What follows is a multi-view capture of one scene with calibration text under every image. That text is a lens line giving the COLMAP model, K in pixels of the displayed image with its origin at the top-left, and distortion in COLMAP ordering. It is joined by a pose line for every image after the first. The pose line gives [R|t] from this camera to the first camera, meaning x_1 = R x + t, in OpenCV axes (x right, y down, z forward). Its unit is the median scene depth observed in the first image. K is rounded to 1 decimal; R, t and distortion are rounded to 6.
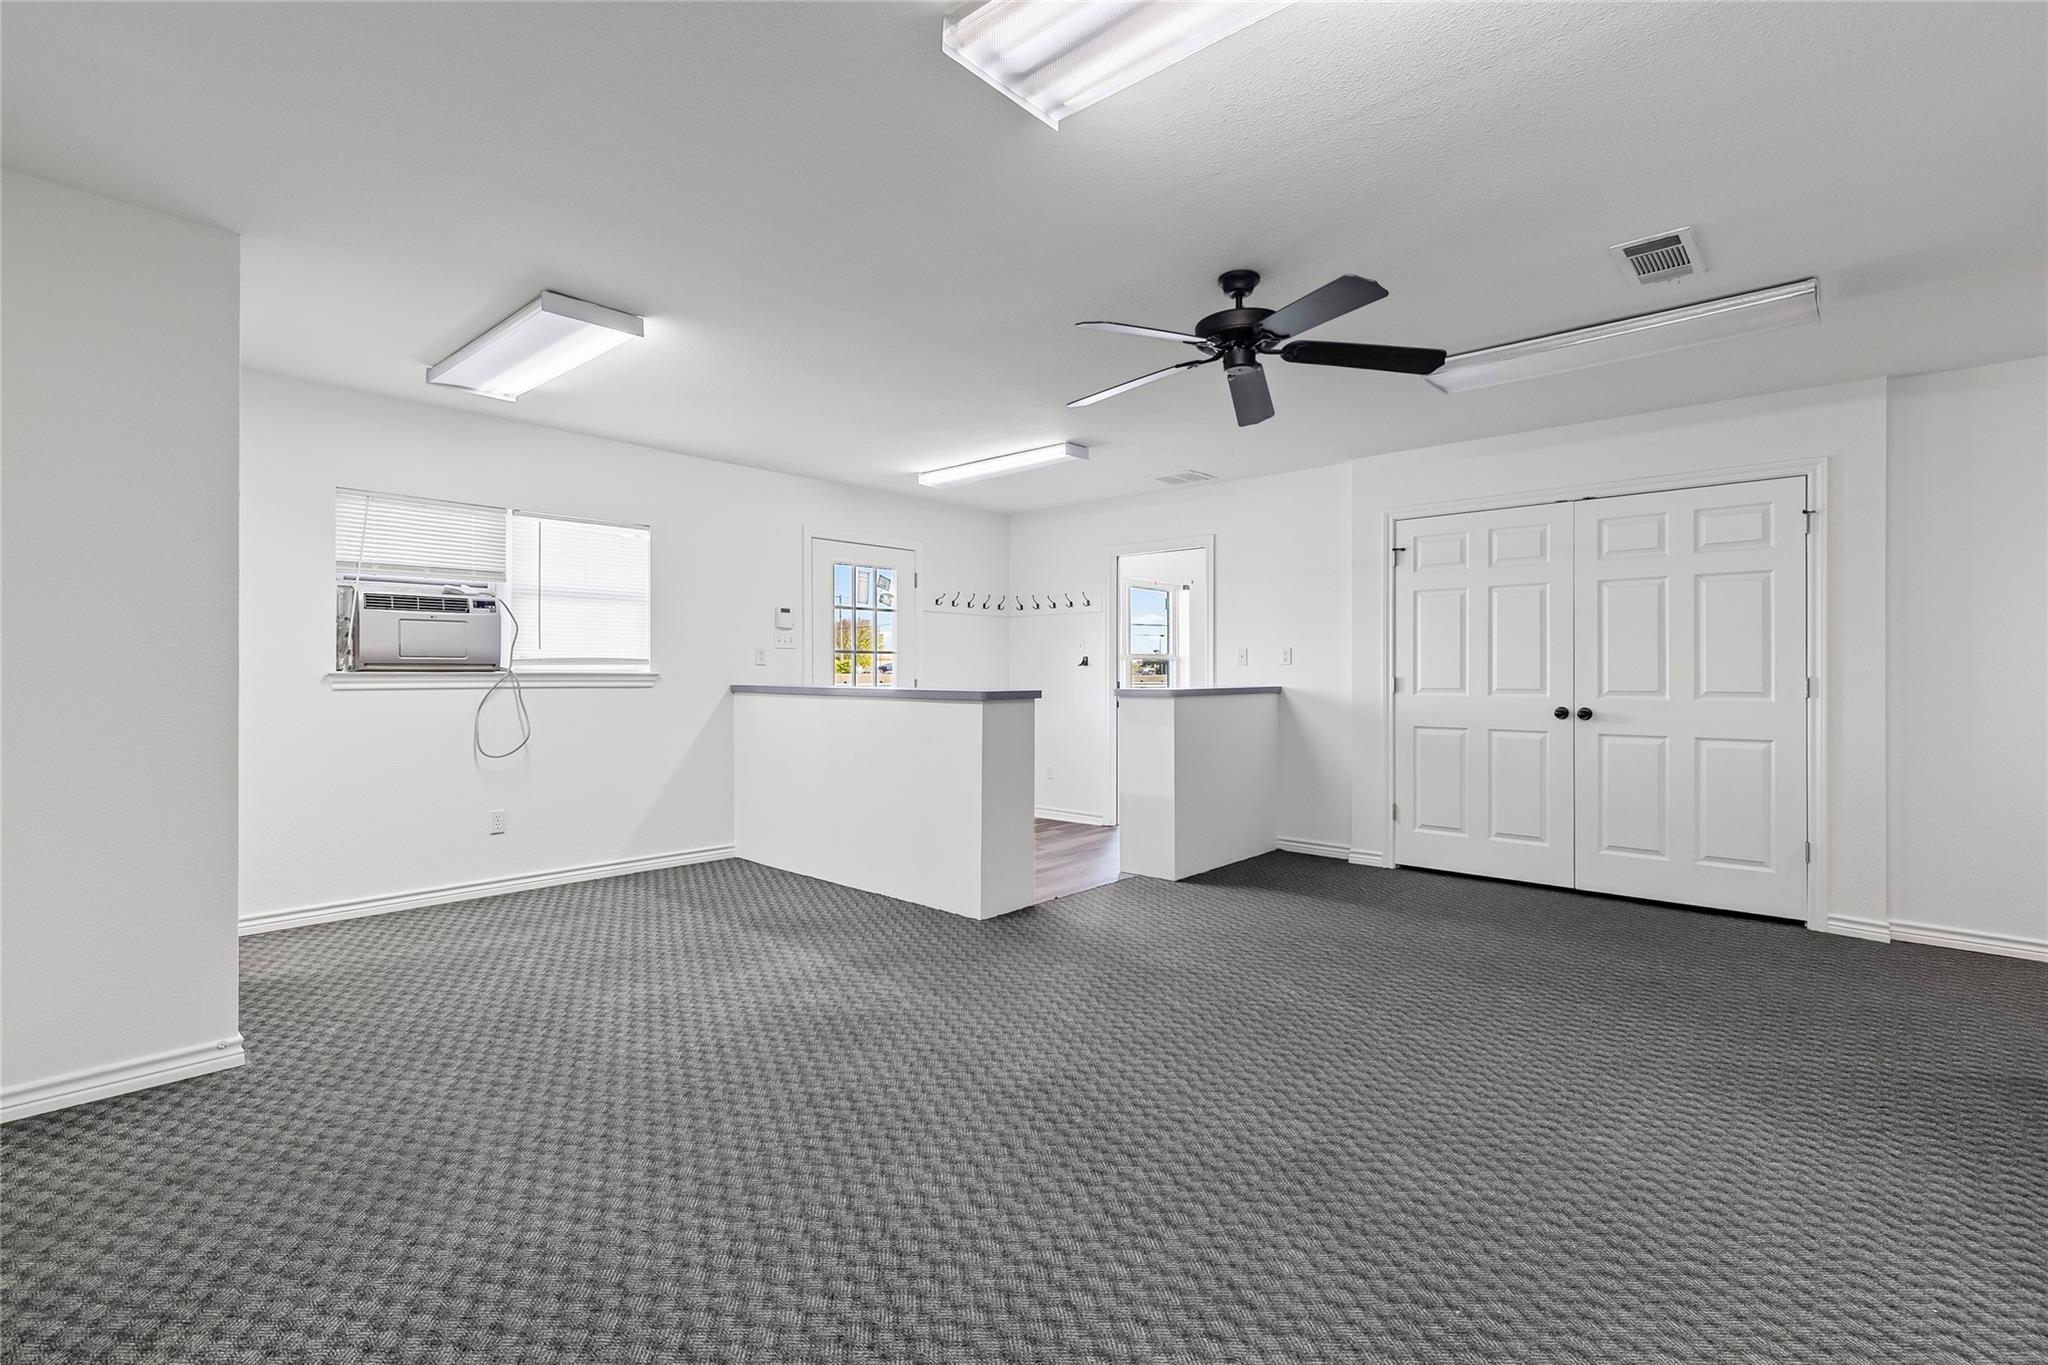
lens RADIAL K [[933.3, 0, 1012.7], [0, 933.3, 671.5], [0, 0, 1]] dist [0.004712, -0.000675]
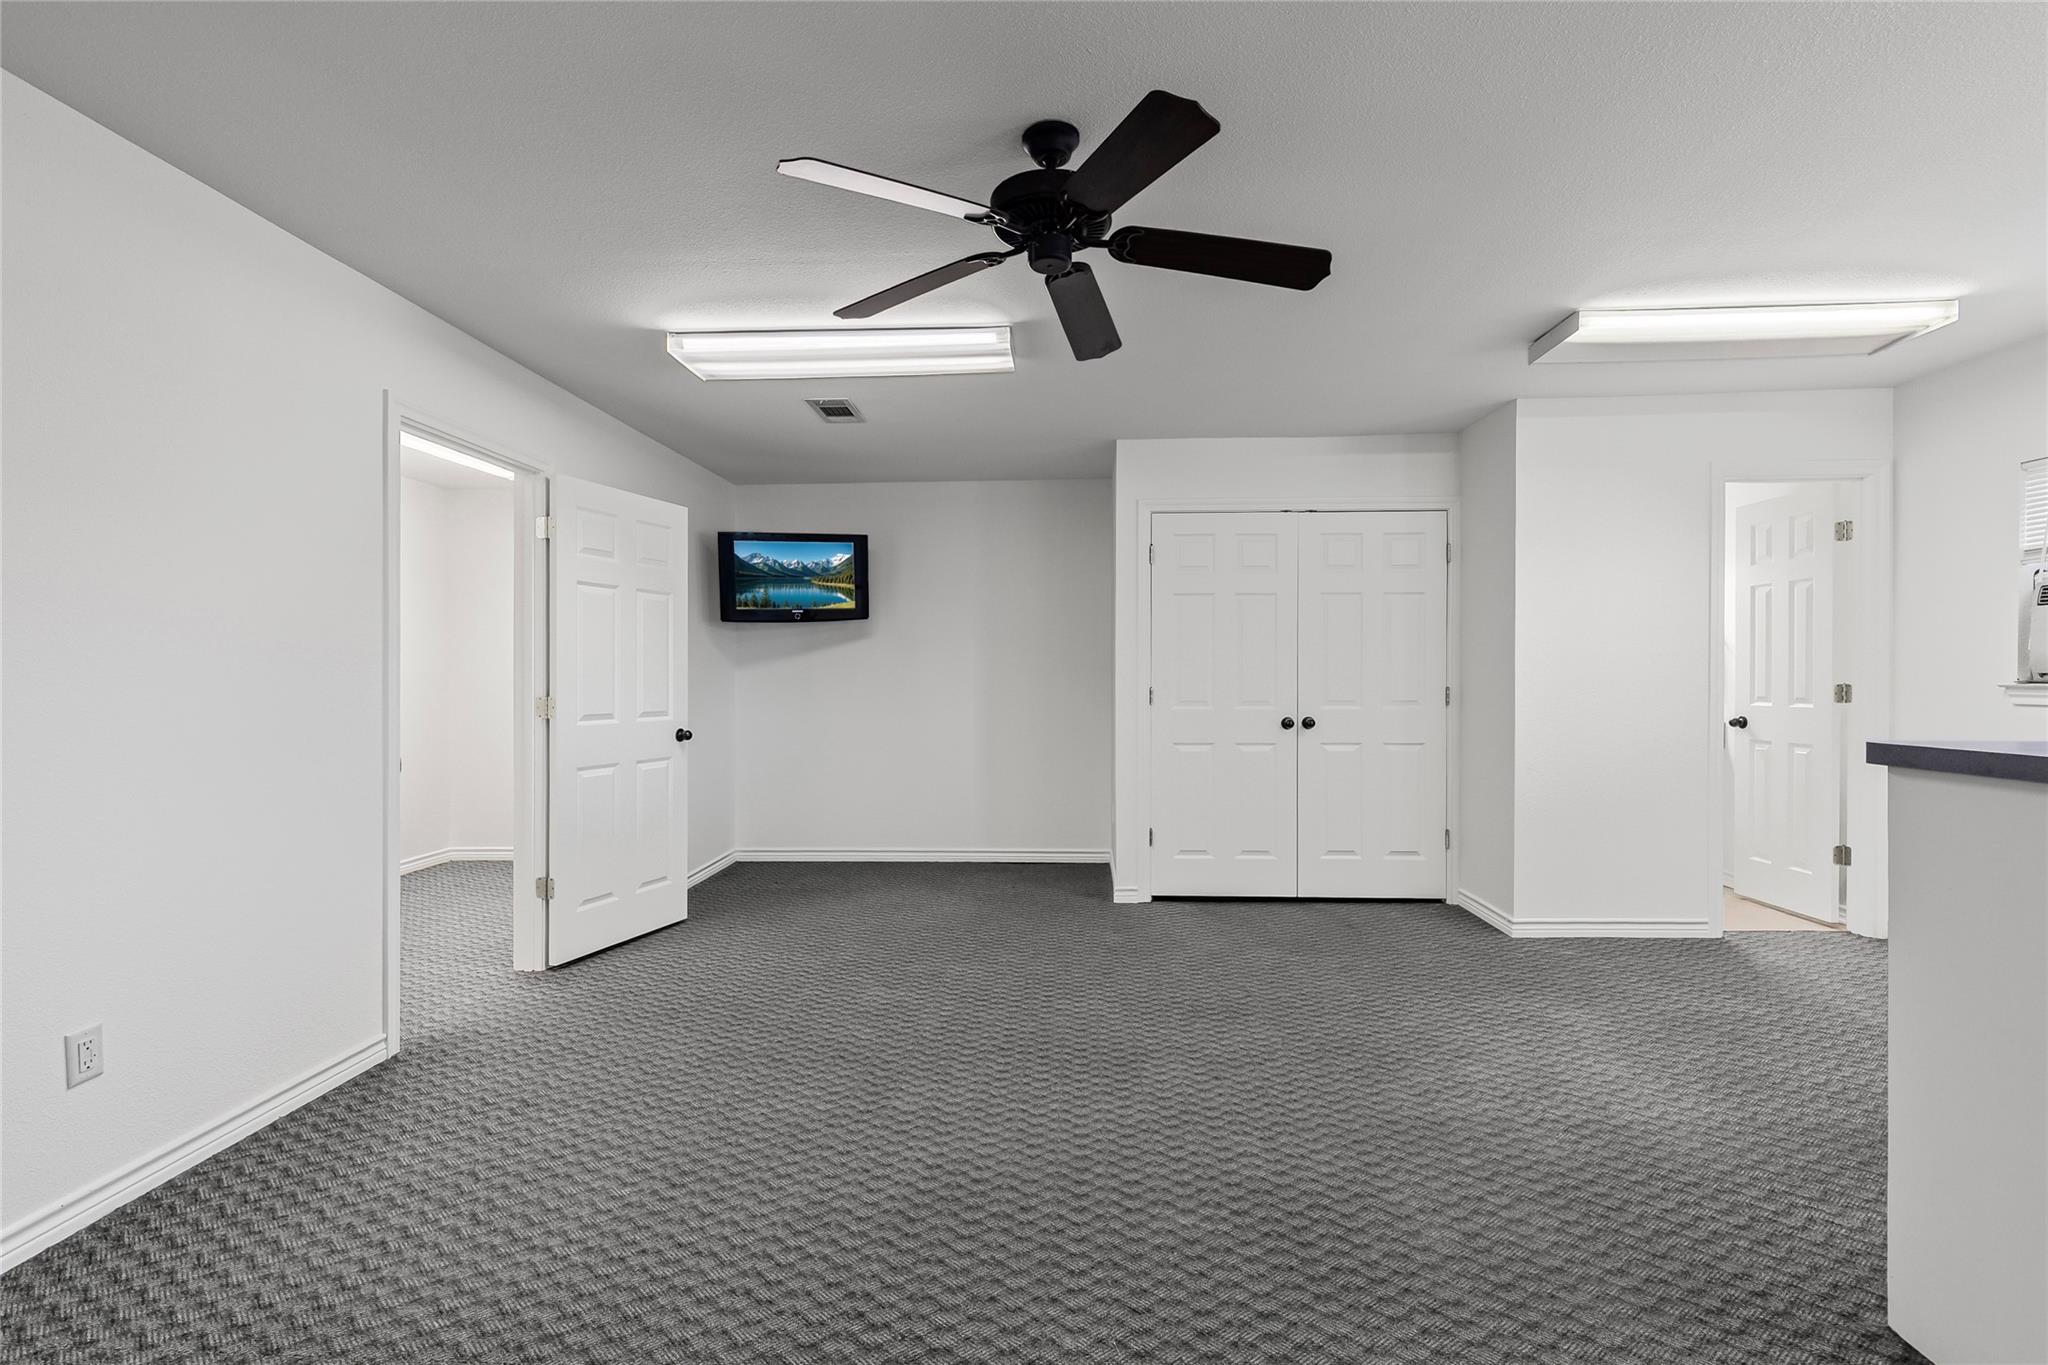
lens RADIAL K [[933.3, 0, 1018.9], [0, 933.3, 679.6], [0, 0, 1]] dist [0.004712, -0.000675]
pose [[-0.776804, 0.002620, -0.629737, 0.754204], [0.001176, 0.999996, 0.002710, -0.009407], [0.629741, 0.001364, -0.776804, 1.633951]]
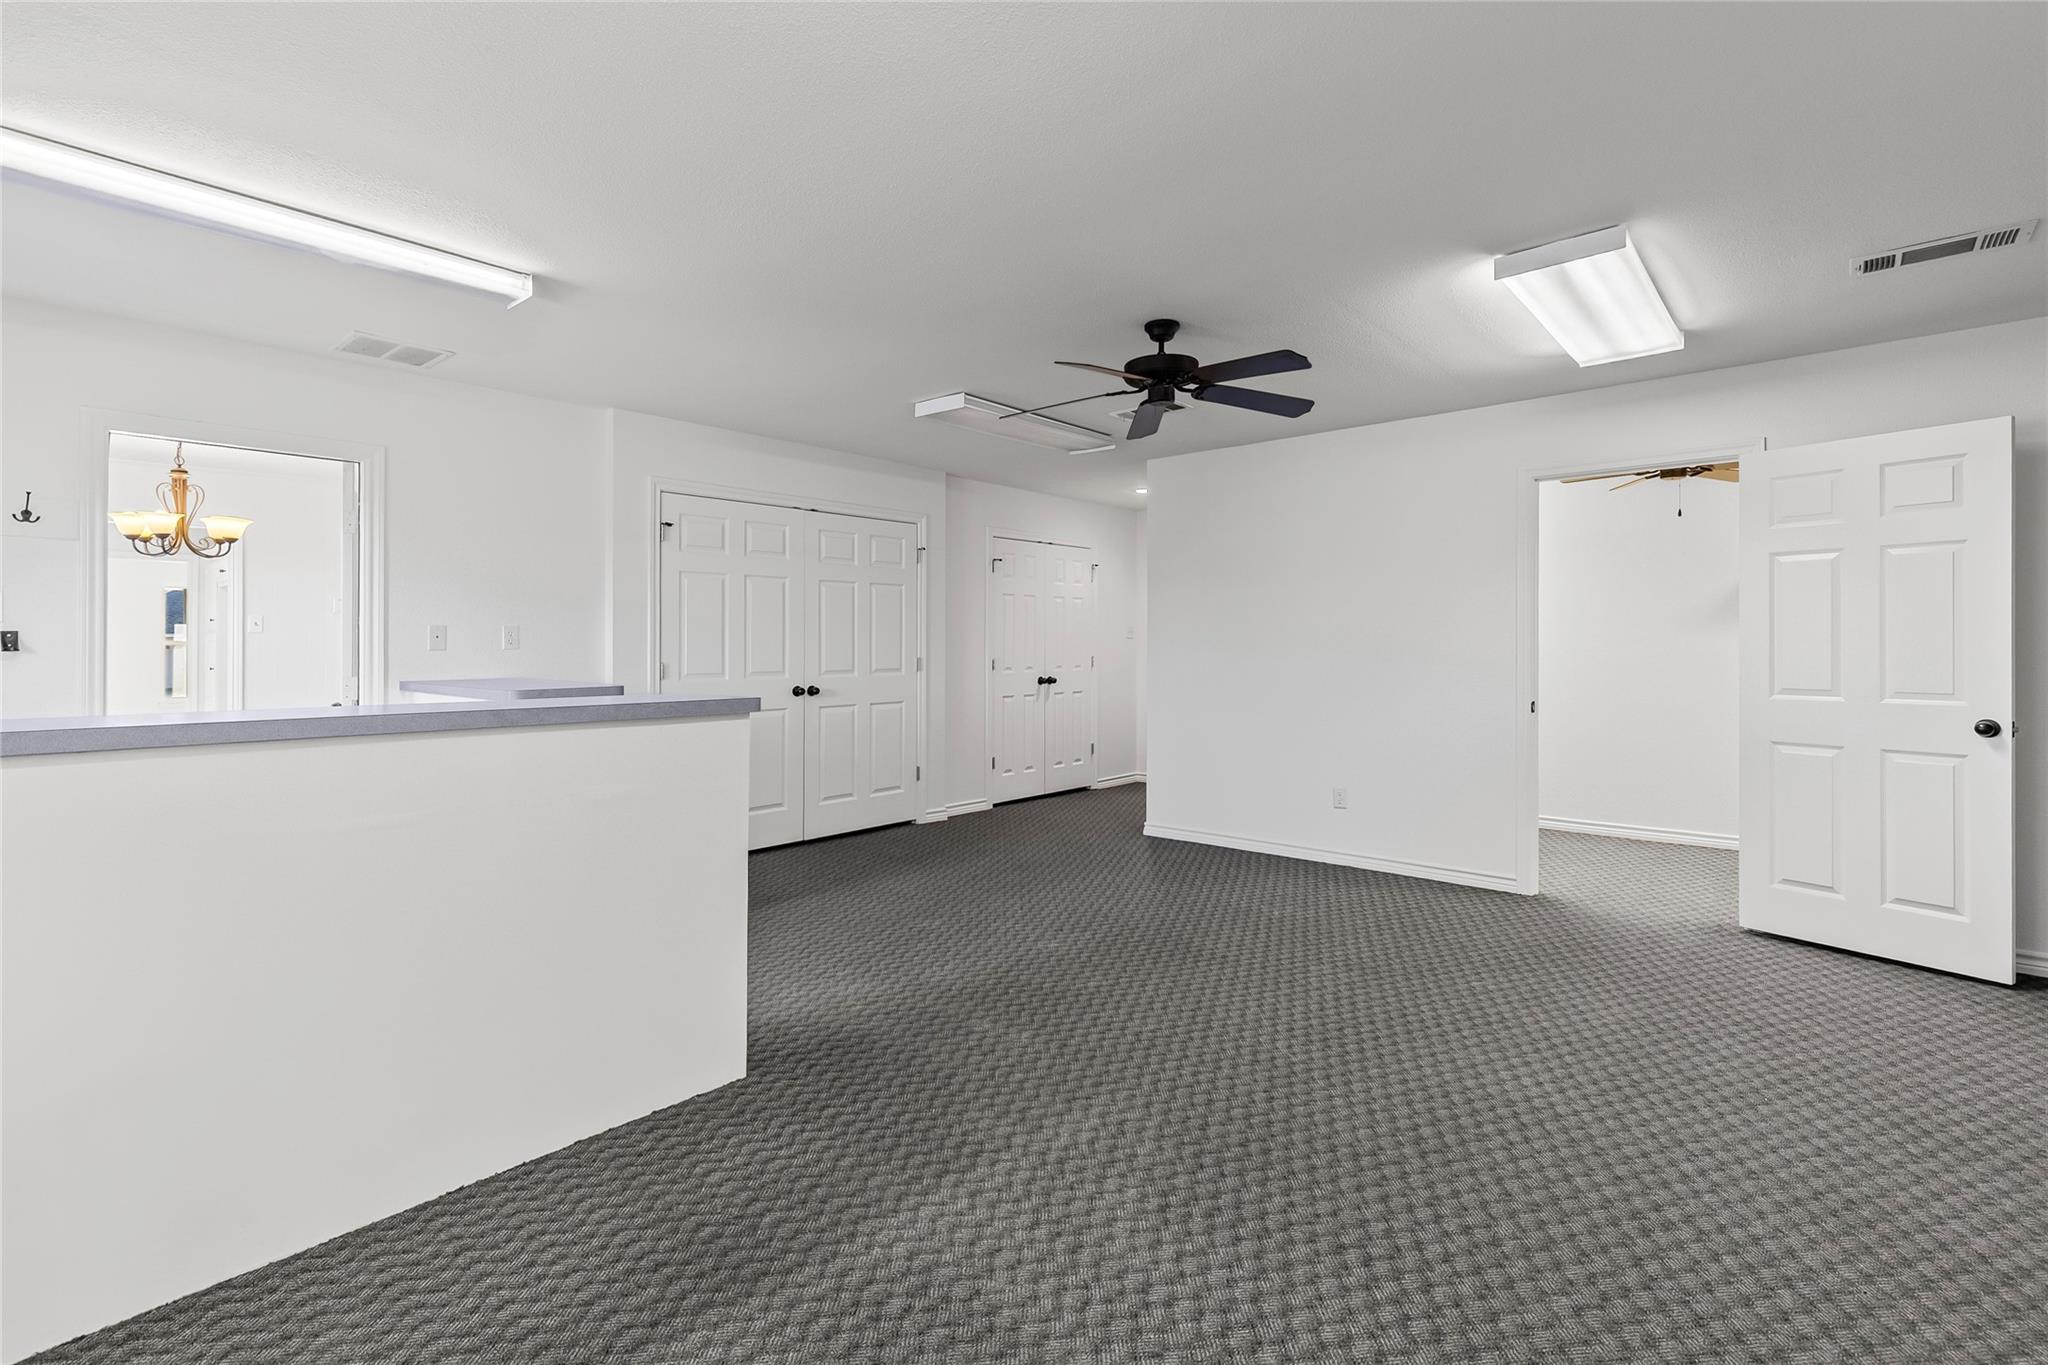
lens RADIAL K [[933.3, 0, 1036.4], [0, 933.3, 644.0], [0, 0, 1]] dist [0.004712, -0.000675]
pose [[-0.025009, 0.002770, 0.999683, -0.980541], [0.001672, 0.999995, -0.002729, -0.017495], [-0.999686, 0.001603, -0.025014, 1.255273]]
